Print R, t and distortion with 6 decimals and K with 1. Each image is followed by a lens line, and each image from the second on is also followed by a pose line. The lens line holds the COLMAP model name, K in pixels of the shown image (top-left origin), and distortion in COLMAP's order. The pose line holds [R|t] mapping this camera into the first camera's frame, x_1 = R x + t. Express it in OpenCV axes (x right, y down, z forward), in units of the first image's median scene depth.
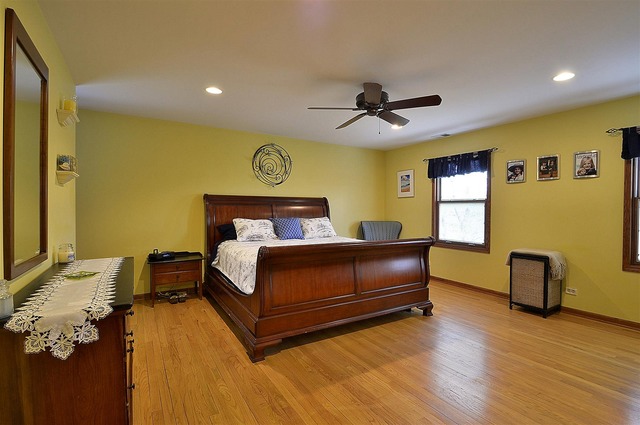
lens RADIAL K [[306.9, 0, 322.5], [0, 306.9, 211.4], [0, 0, 1]] dist [-0.002707, -0.000330]
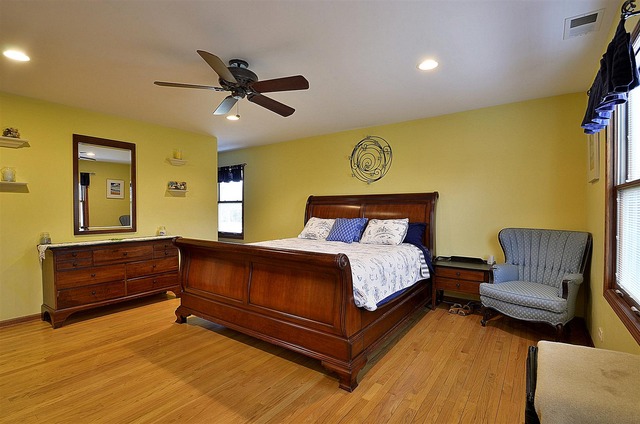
lens RADIAL K [[306.9, 0, 322.5], [0, 306.9, 210.9], [0, 0, 1]] dist [-0.002707, -0.000330]
pose [[0.388369, 0.009336, -0.921457, 0.694451], [0.000058, 0.999948, 0.010156, -0.010244], [0.921504, -0.003998, 0.388348, 0.577349]]
